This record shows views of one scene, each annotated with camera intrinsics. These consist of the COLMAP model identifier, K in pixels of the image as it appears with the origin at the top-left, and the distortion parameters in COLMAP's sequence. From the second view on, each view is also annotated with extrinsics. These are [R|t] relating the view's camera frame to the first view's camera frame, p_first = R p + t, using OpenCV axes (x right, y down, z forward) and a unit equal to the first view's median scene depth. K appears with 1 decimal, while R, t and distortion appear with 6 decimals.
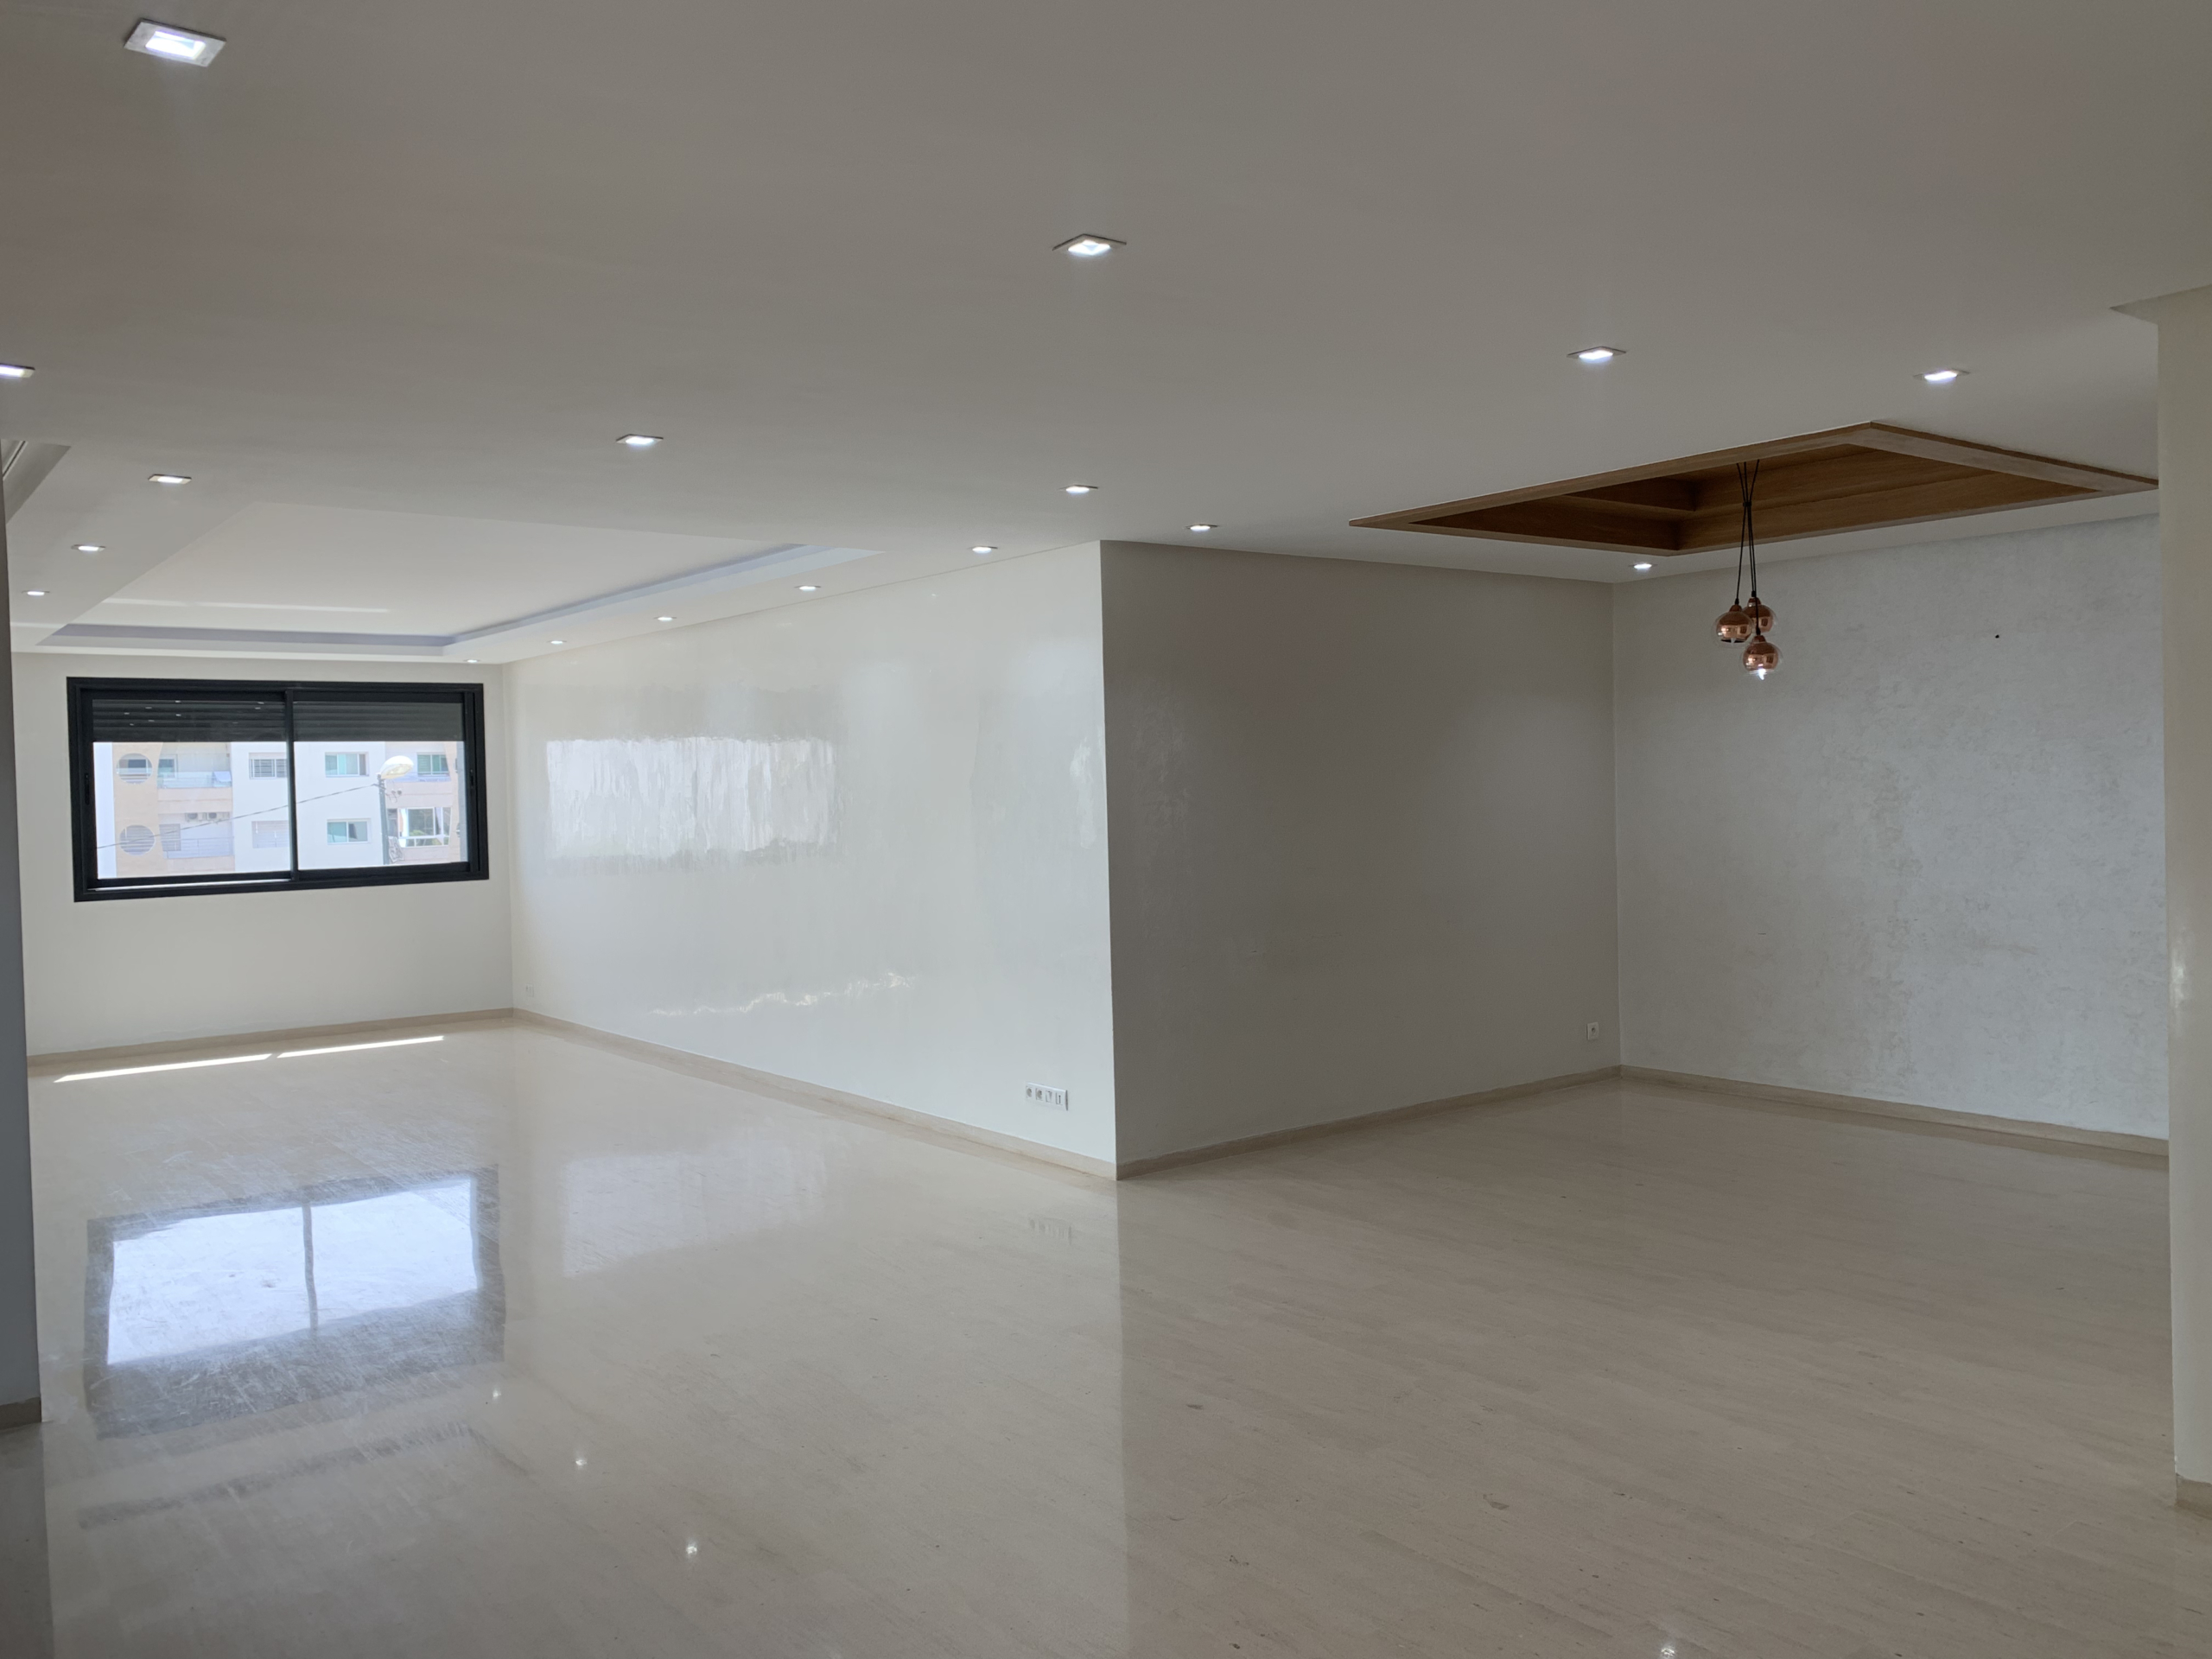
lens RADIAL K [[1693.9, 0, 1110.8], [0, 1693.9, 833.9], [0, 0, 1]] dist [0.052603, -0.035832]
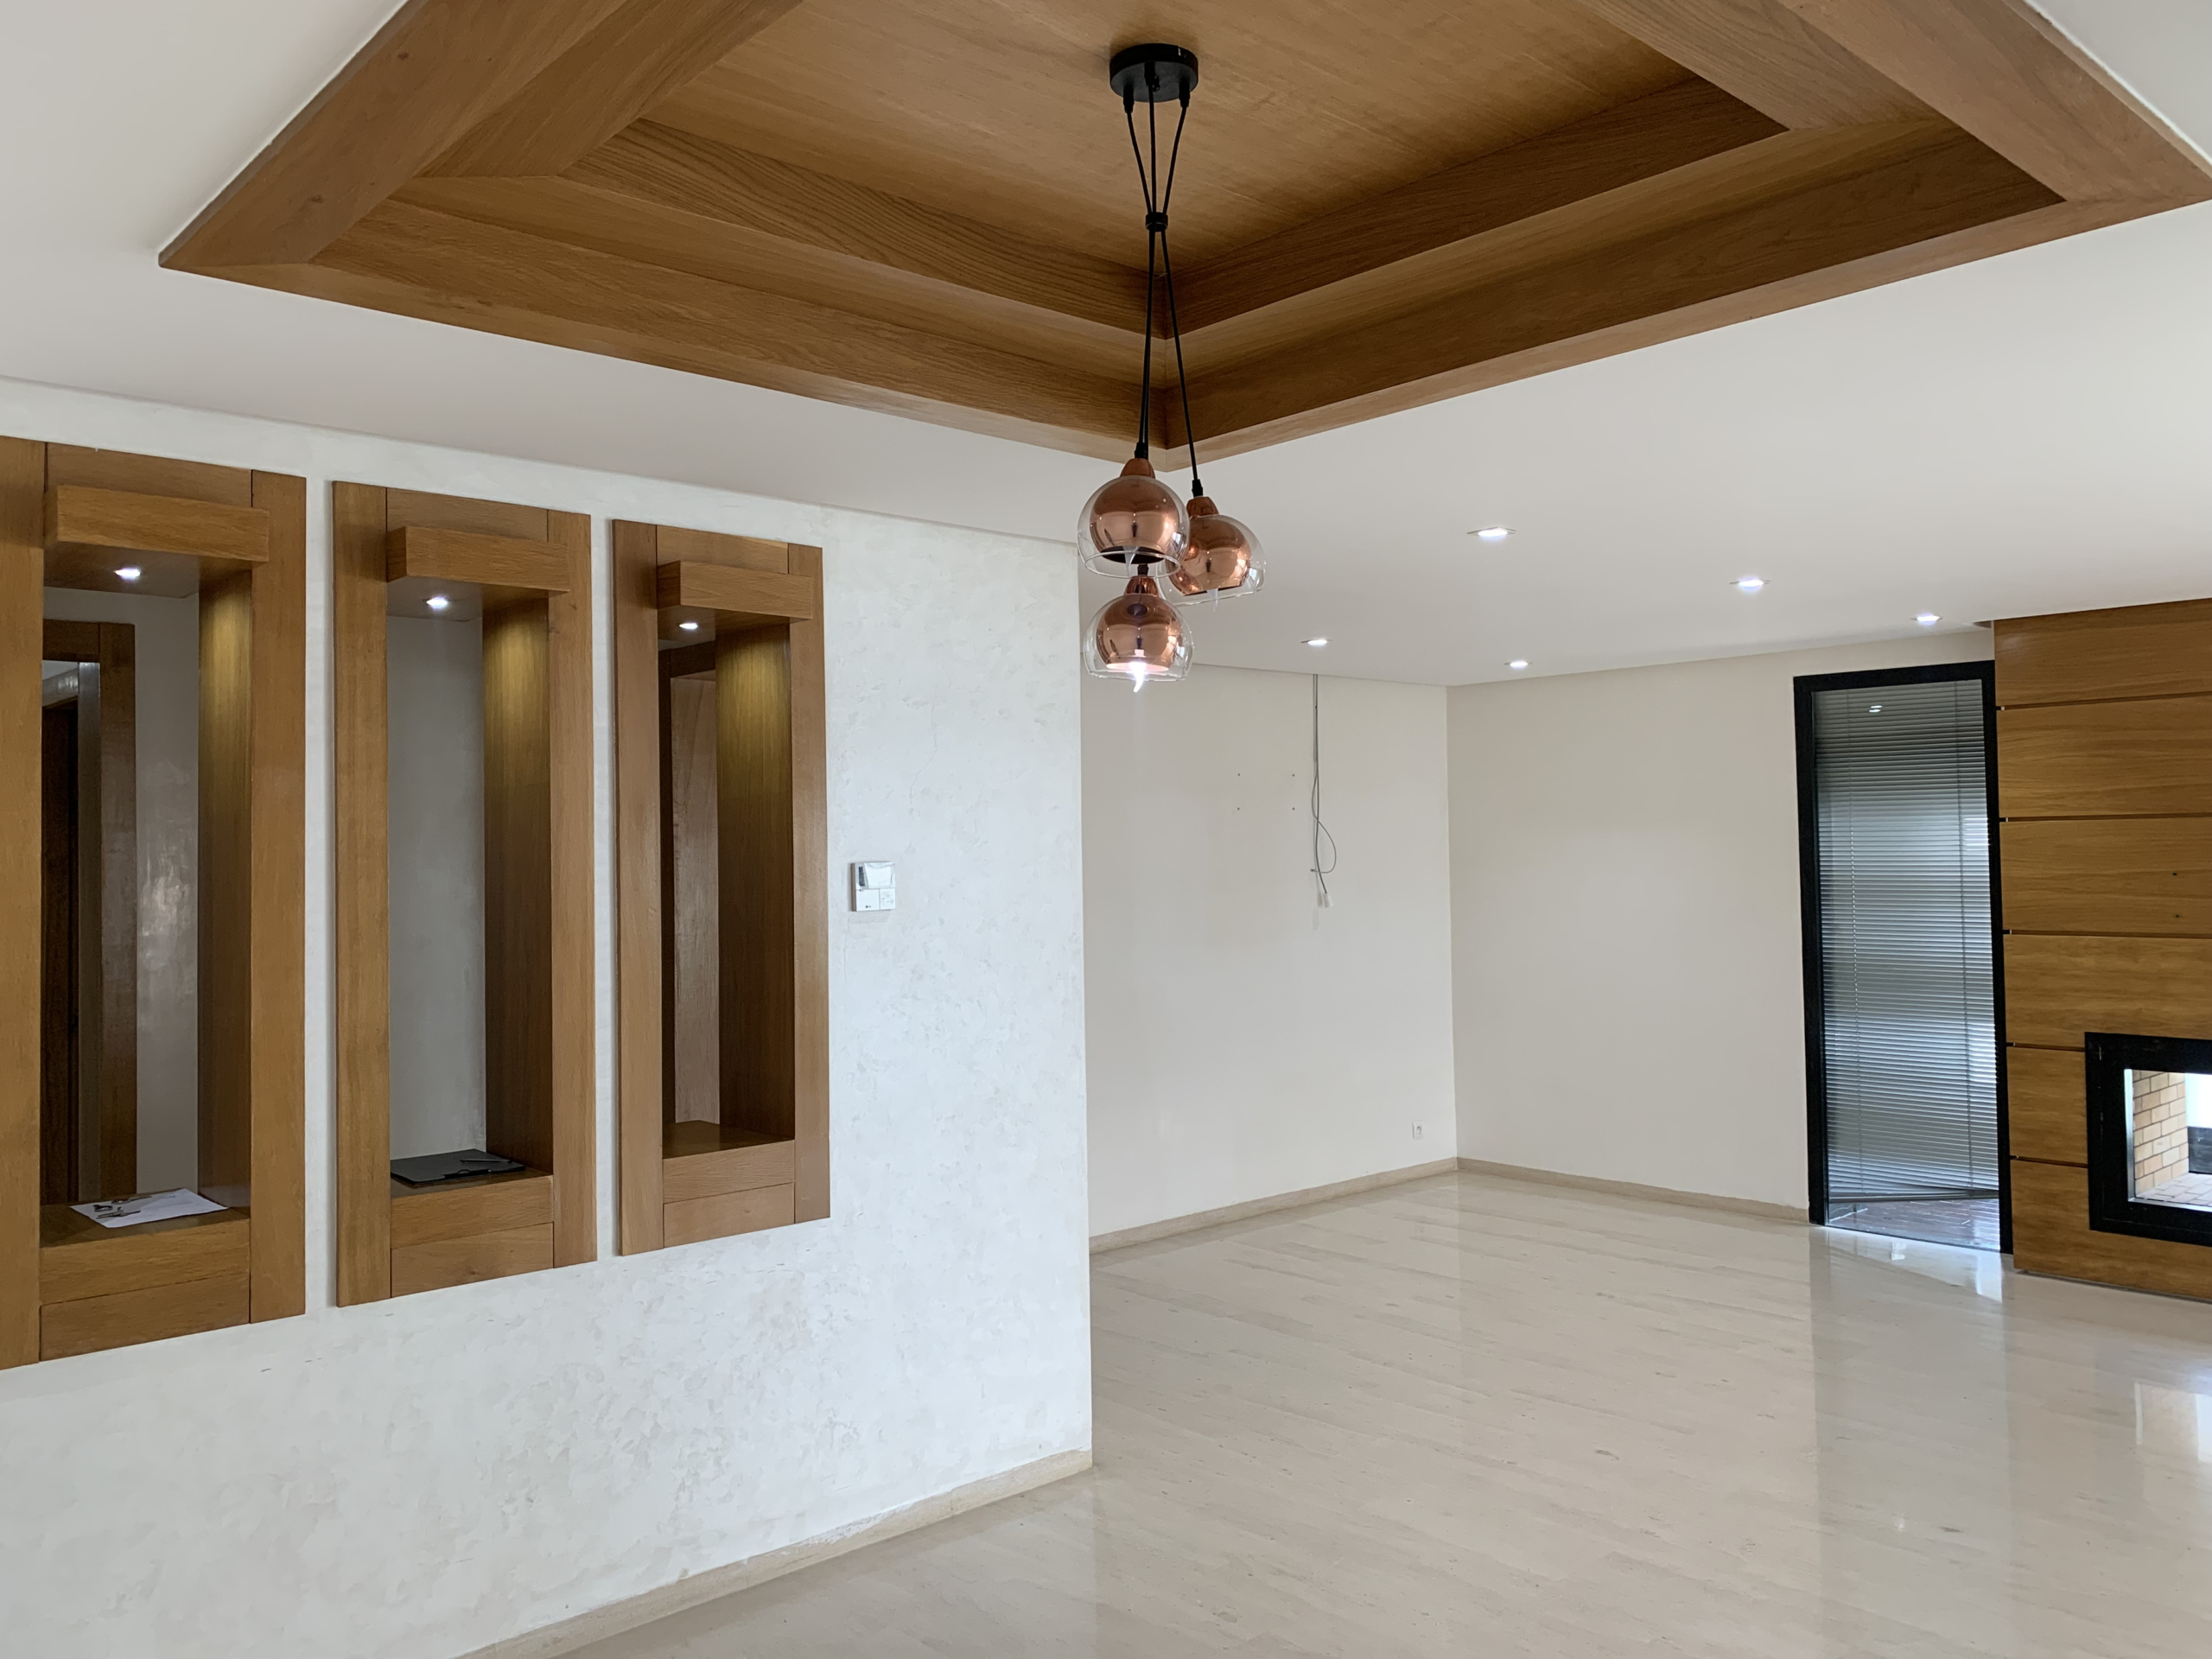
lens RADIAL K [[1693.9, 0, 1107.2], [0, 1693.9, 821.0], [0, 0, 1]] dist [0.052603, -0.035832]
pose [[-0.995586, 0.036964, -0.086272, 0.239598], [0.036133, 0.999285, 0.011171, -0.036704], [0.086624, 0.008005, -0.996209, 0.778140]]
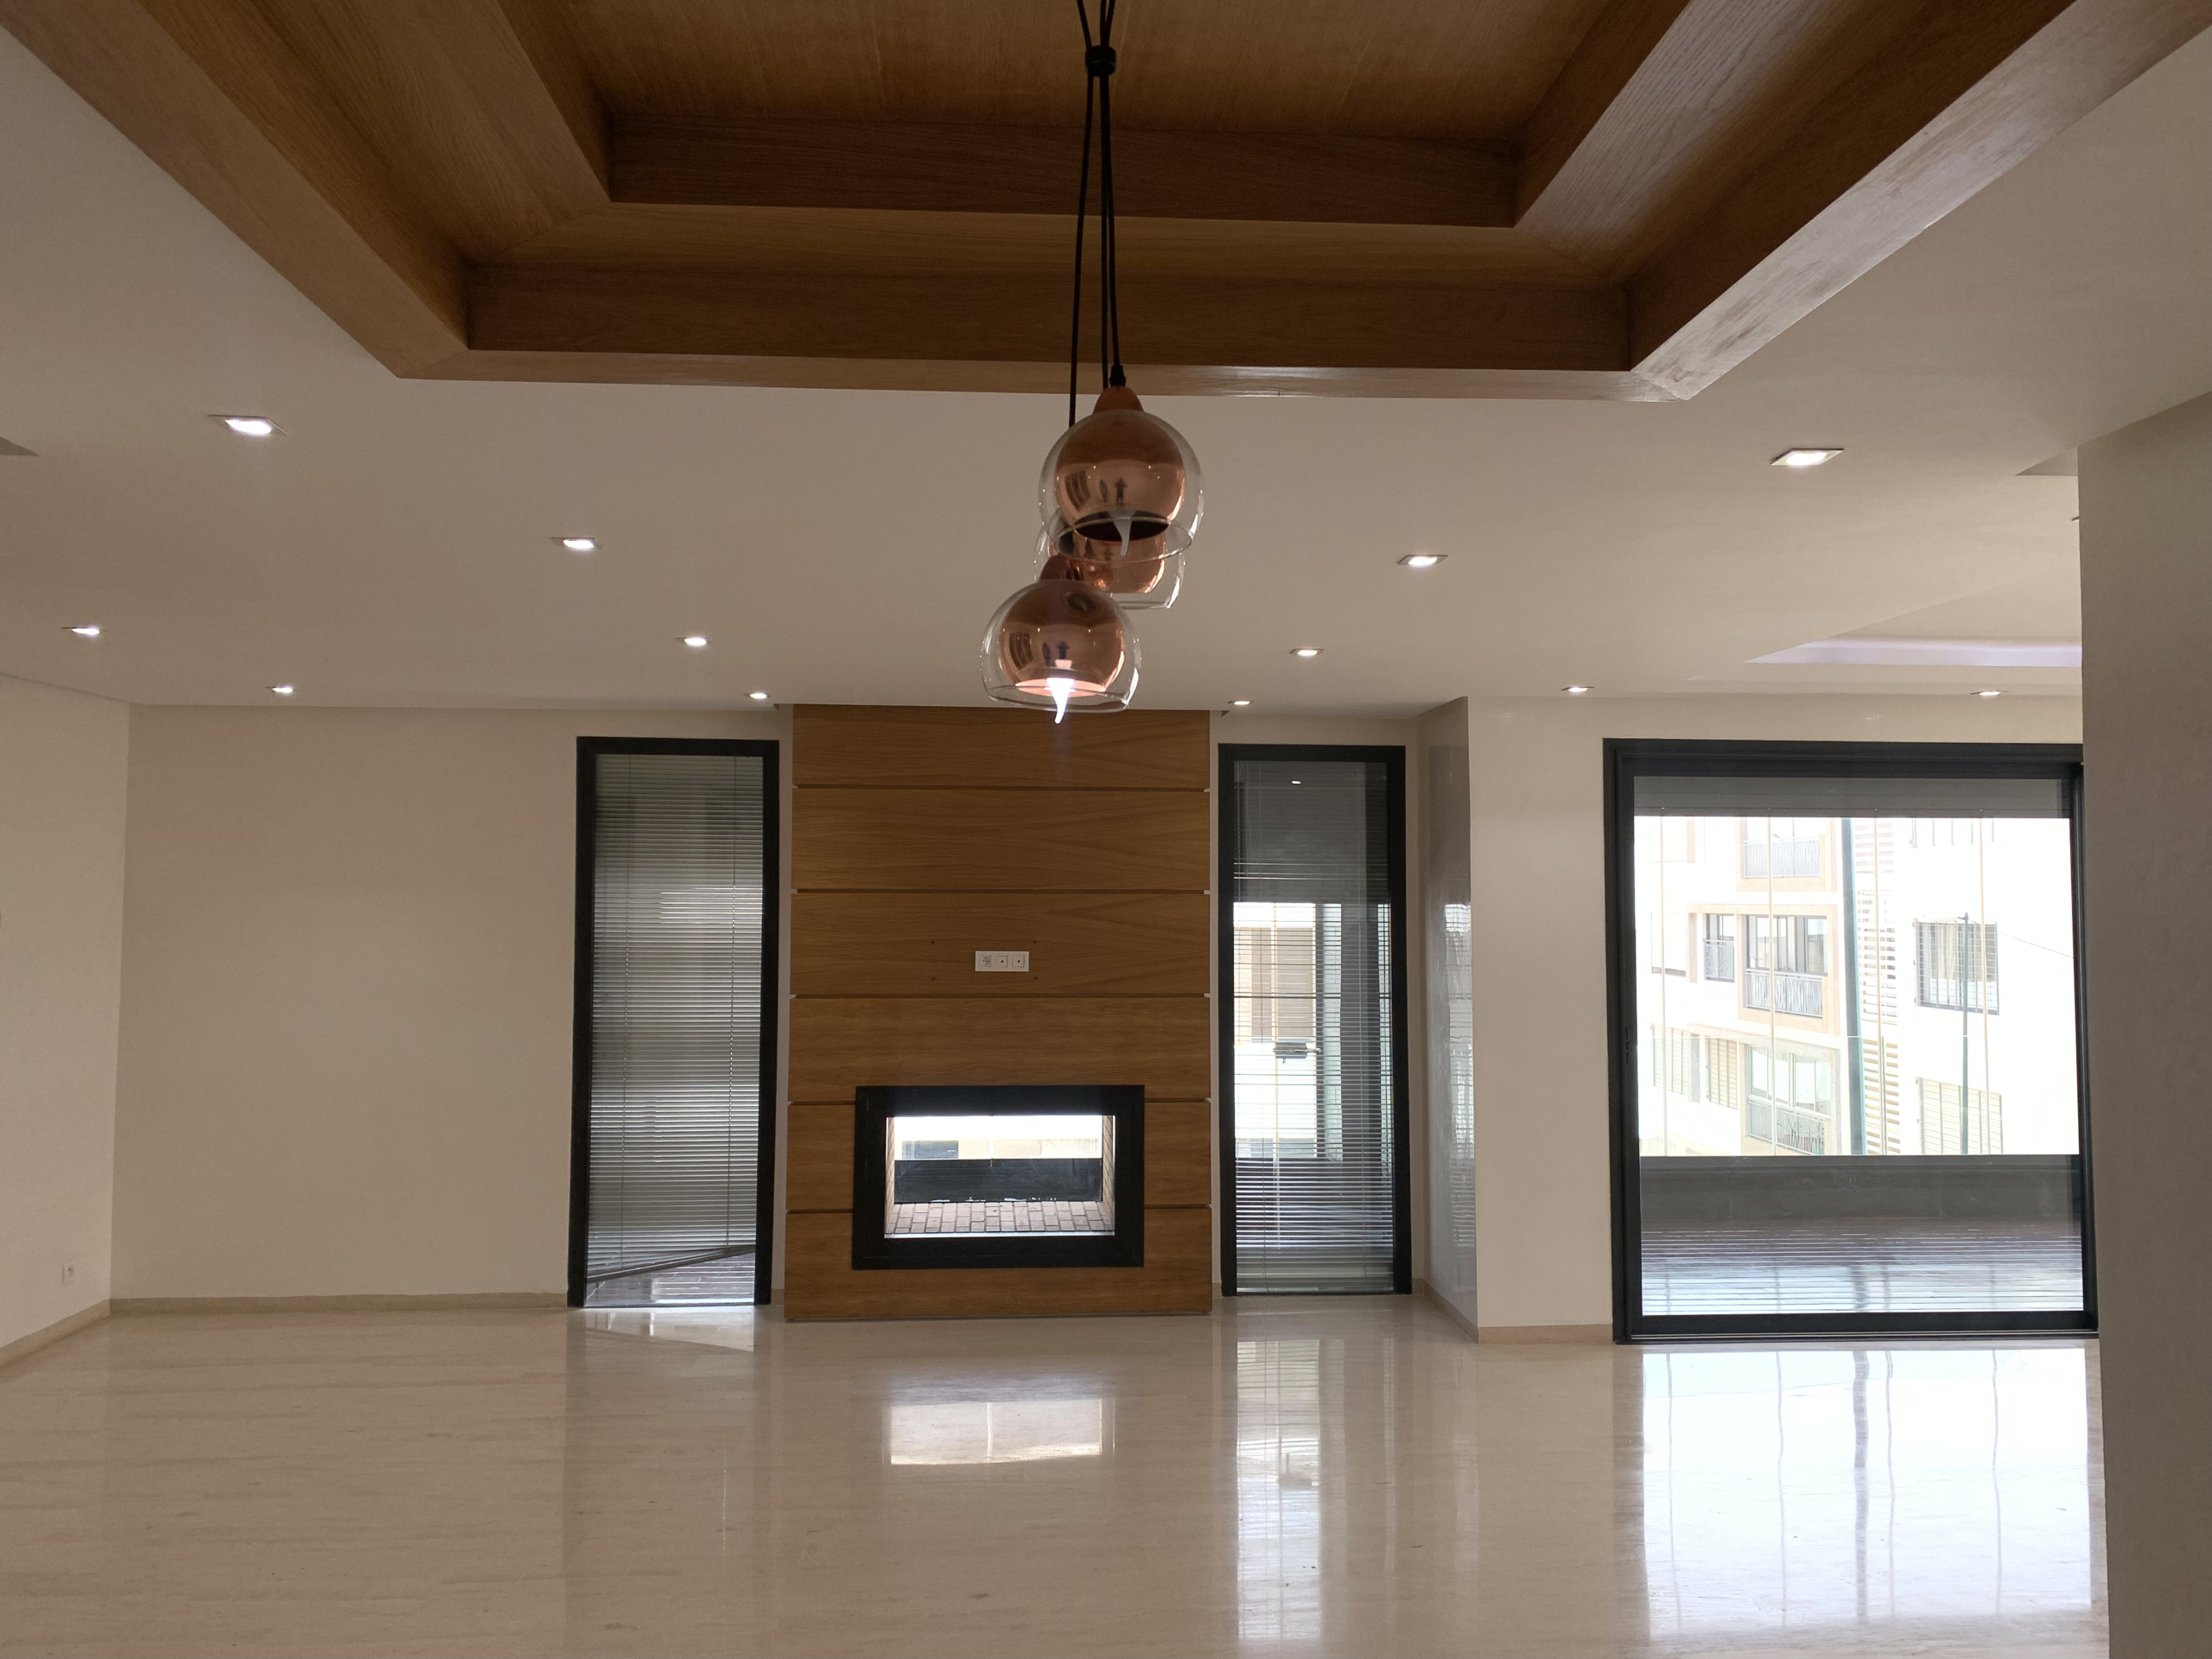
lens RADIAL K [[1693.9, 0, 1083.8], [0, 1693.9, 815.1], [0, 0, 1]] dist [0.052603, -0.035832]
pose [[-0.572718, -0.020633, -0.819493, 0.336079], [-0.015329, 0.999778, -0.014458, -0.040035], [0.819609, 0.004282, -0.572907, 0.652227]]
